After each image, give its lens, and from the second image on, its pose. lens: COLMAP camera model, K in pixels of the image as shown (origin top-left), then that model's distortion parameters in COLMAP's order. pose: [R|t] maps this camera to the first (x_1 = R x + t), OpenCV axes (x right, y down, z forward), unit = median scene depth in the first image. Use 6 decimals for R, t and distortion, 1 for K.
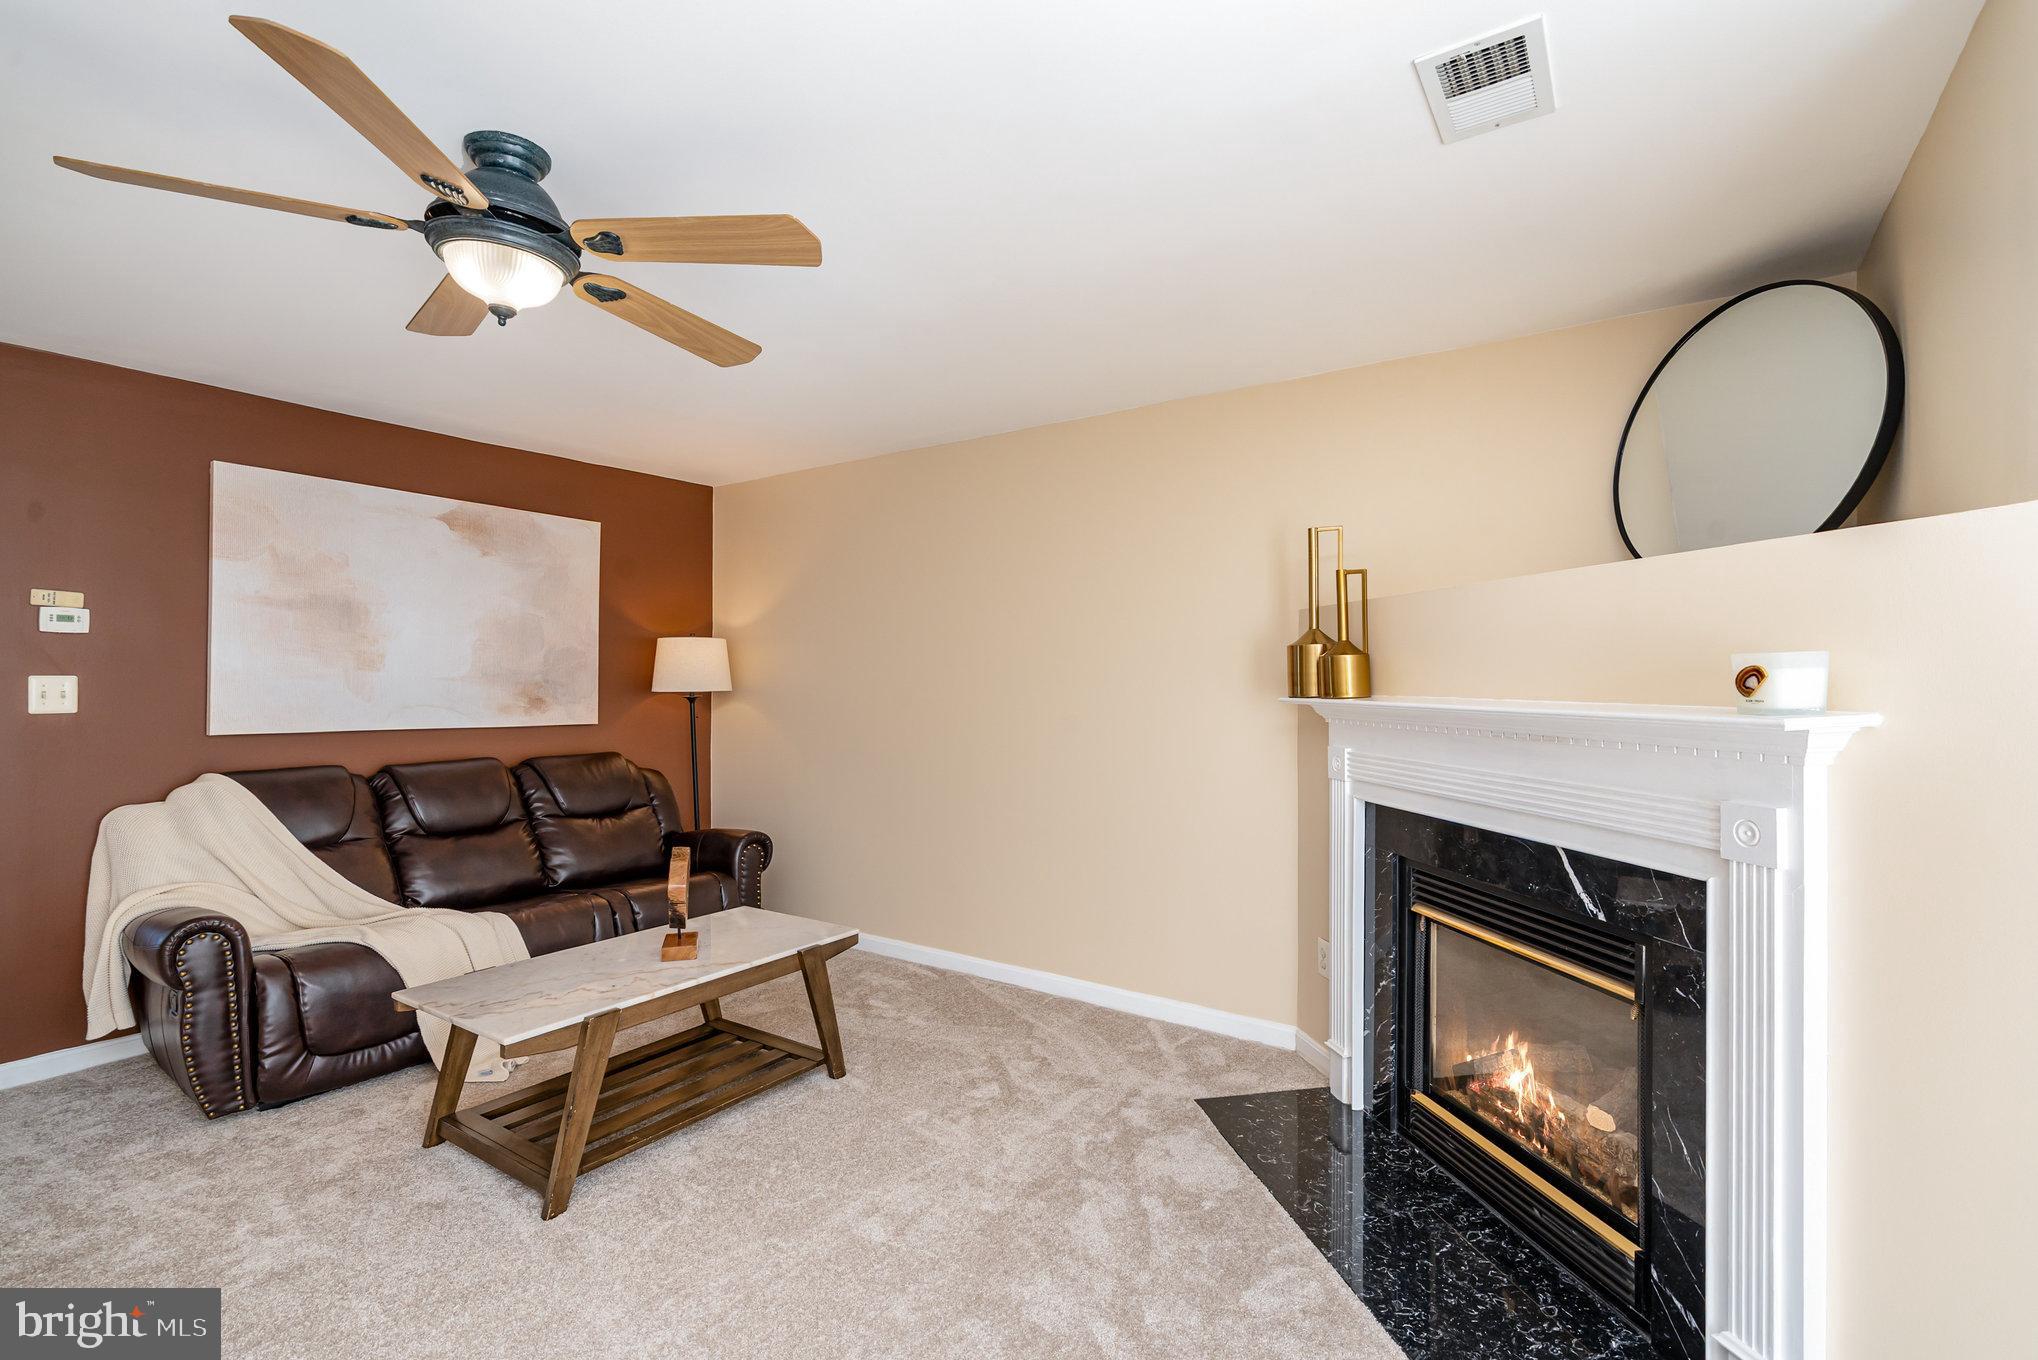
lens RADIAL K [[921.8, 0, 1013.5], [0, 921.8, 673.1], [0, 0, 1]] dist [-0.000411, 0.000691]
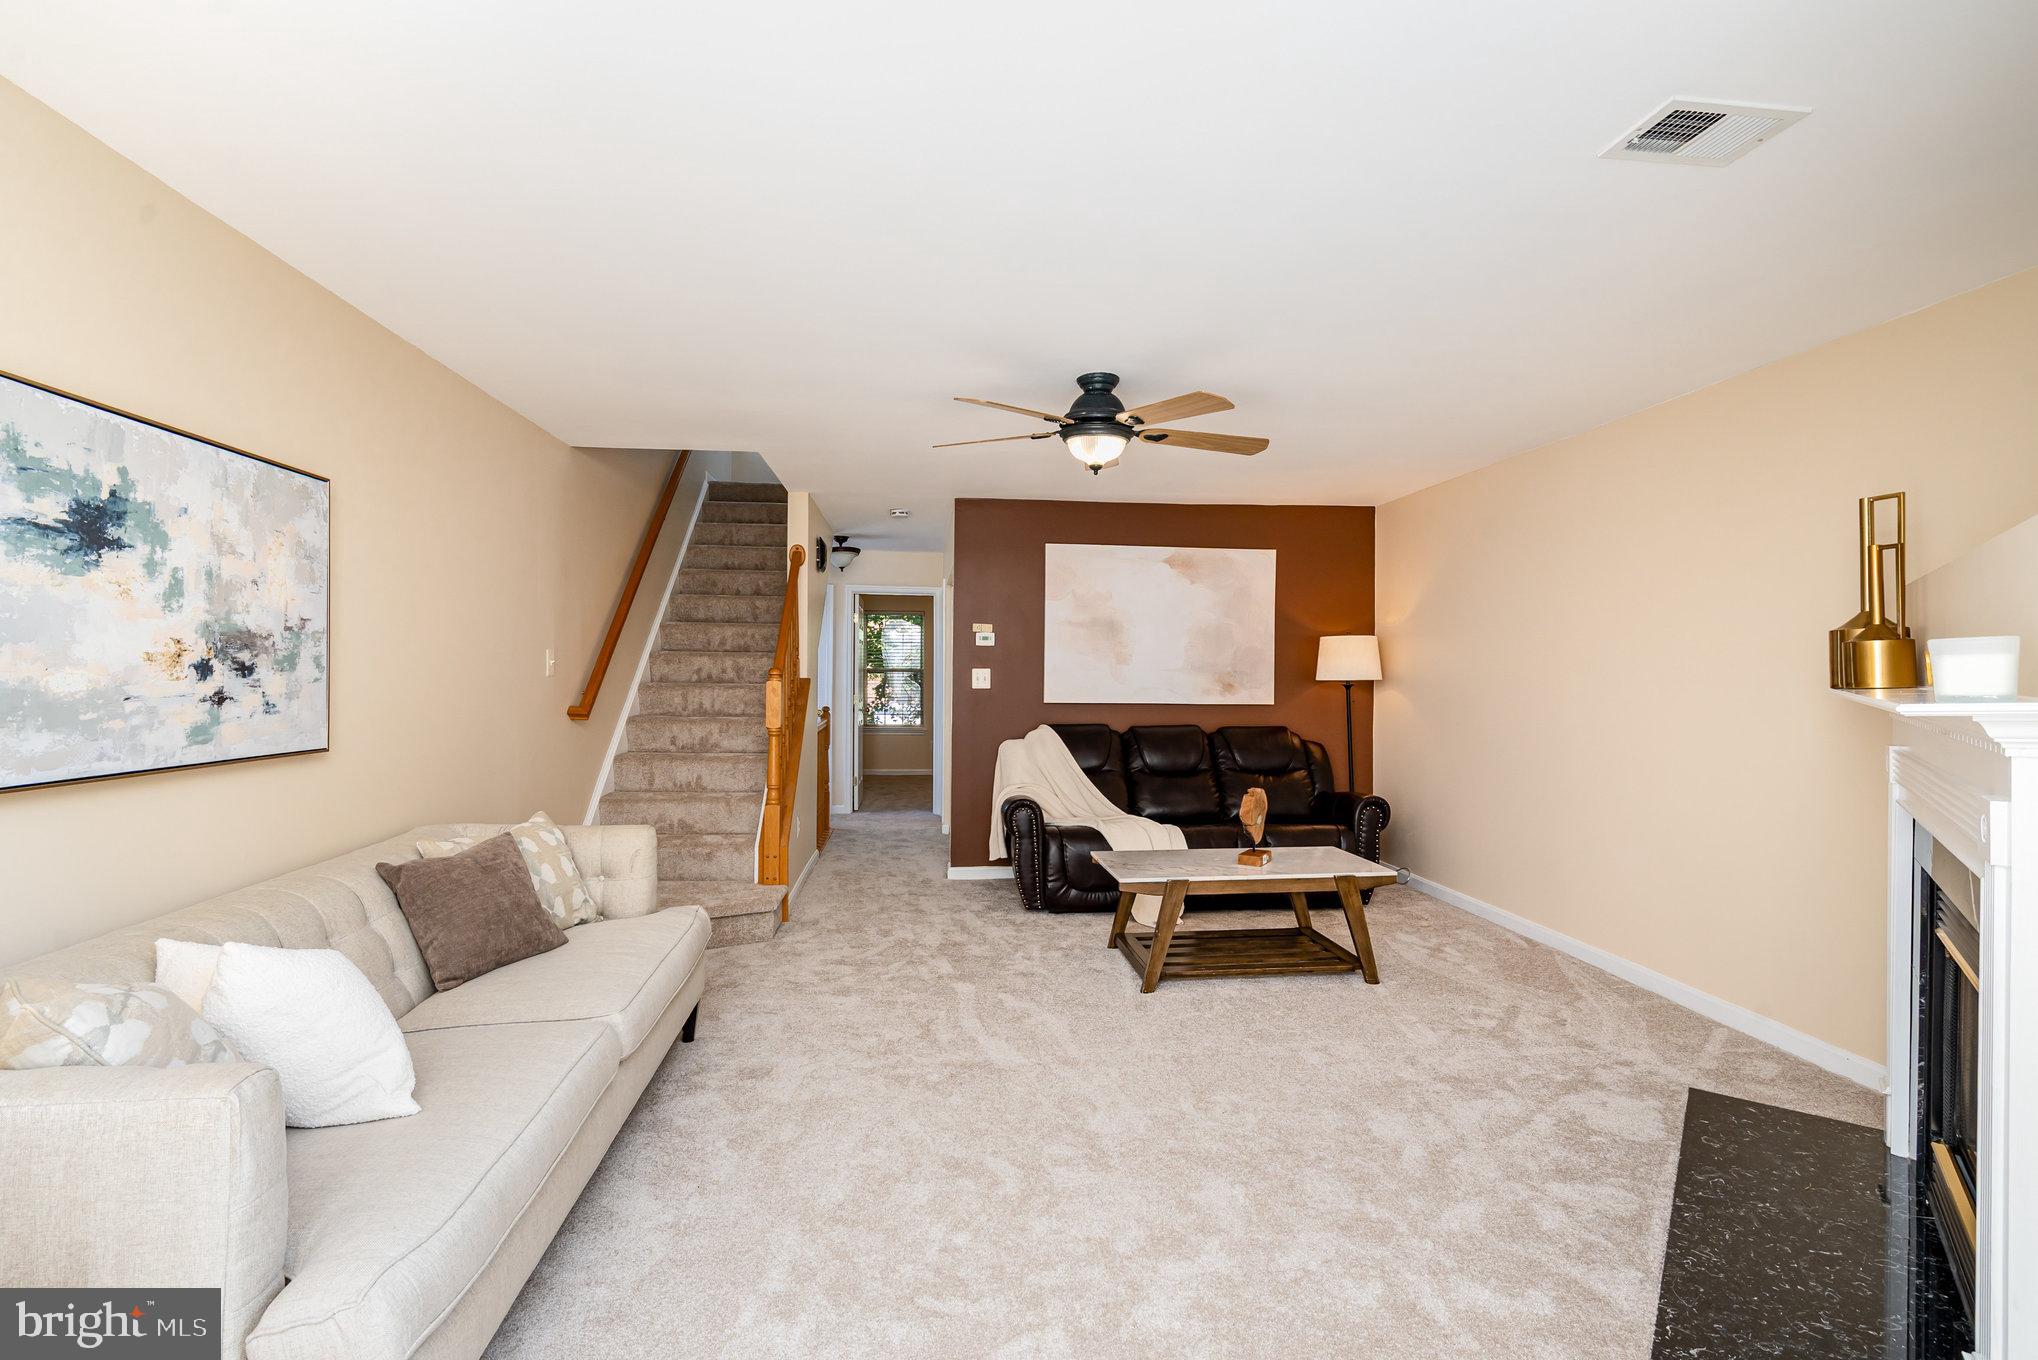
lens RADIAL K [[929.9, 0, 1034.9], [0, 929.9, 665.9], [0, 0, 1]] dist [-0.002022, 0.000102]
pose [[0.668025, -0.005513, -0.744118, 0.432708], [0.006305, 0.999979, -0.001748, 0.000978], [0.744112, -0.003524, 0.668046, -0.187274]]
